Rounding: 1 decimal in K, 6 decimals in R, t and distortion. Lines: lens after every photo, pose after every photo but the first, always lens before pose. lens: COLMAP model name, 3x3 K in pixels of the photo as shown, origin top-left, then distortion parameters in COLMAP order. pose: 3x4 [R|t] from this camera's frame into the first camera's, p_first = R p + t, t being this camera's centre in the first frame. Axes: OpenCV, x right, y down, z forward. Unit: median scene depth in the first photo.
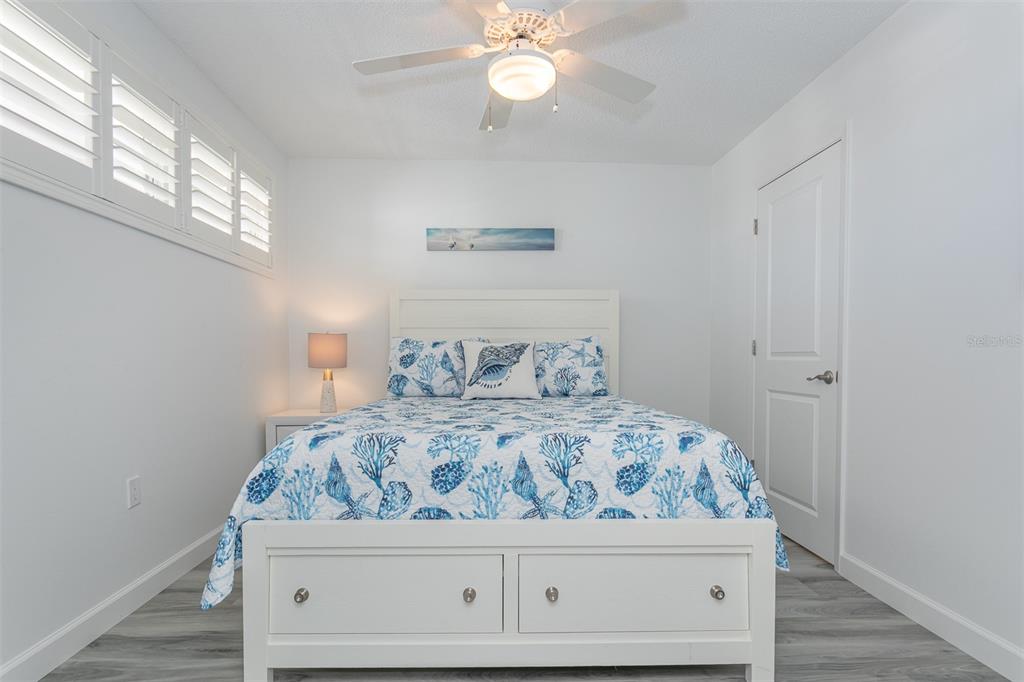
lens RADIAL K [[552.9, 0, 509.6], [0, 552.9, 374.4], [0, 0, 1]] dist [-0.005055, -0.000054]
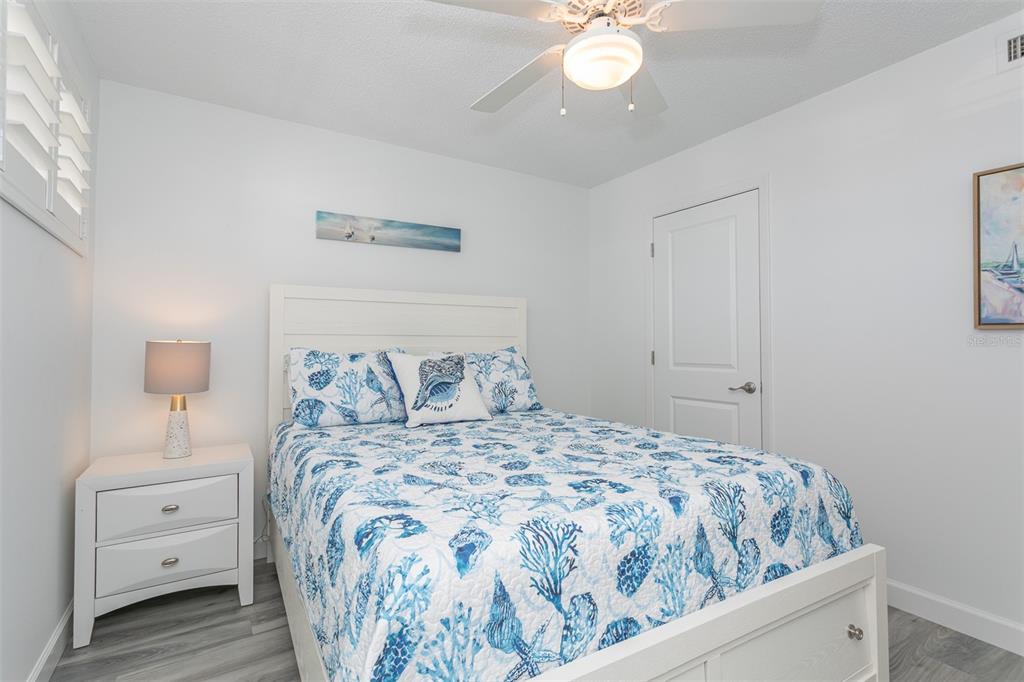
lens RADIAL K [[501.9, 0, 512.0], [0, 501.9, 341.0], [0, 0, 1]] dist [0.010228, 0.000351]
pose [[0.864703, 0.004963, 0.502258, -0.322253], [0.016203, 0.999155, -0.037768, -0.050495], [-0.502021, 0.040797, 0.863892, 0.277367]]
